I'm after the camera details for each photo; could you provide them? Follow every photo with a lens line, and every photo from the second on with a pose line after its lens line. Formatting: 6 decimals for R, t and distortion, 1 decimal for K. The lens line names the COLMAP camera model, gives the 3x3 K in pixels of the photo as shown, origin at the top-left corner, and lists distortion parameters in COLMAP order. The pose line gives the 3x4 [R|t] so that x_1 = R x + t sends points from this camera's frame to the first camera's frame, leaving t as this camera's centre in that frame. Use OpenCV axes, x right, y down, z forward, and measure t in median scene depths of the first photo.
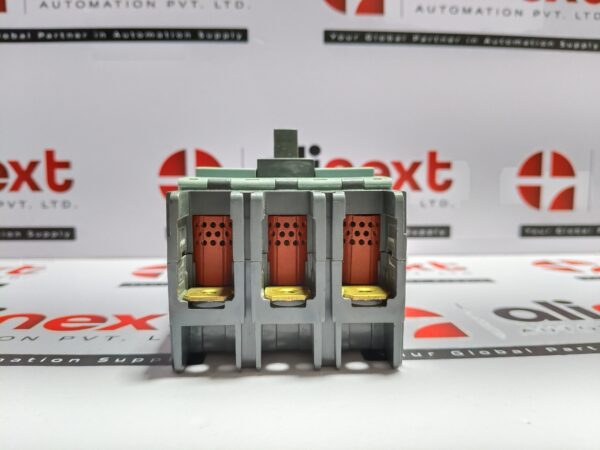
lens RADIAL K [[481.6, 0, 300.0], [0, 481.6, 225.0], [0, 0, 1]] dist [-0.054127, 0.000218]
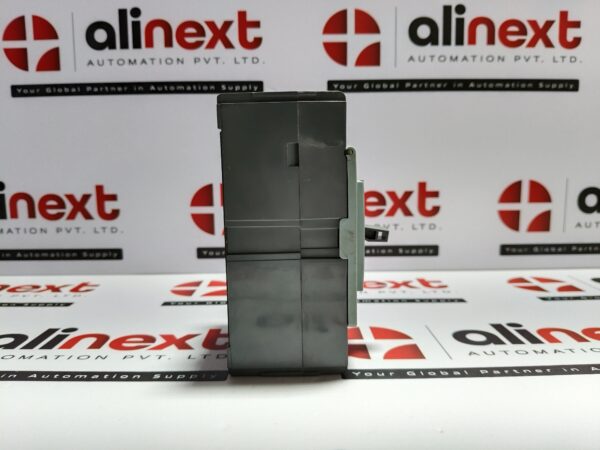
lens RADIAL K [[472.9, 0, 300.0], [0, 472.9, 225.0], [0, 0, 1]] dist [0.002329, -0.071922]
pose [[0.998639, -0.004183, -0.051988, 0.041654], [0.006388, 0.999083, 0.042329, -0.107335], [0.051763, -0.042603, 0.997750, -0.173474]]
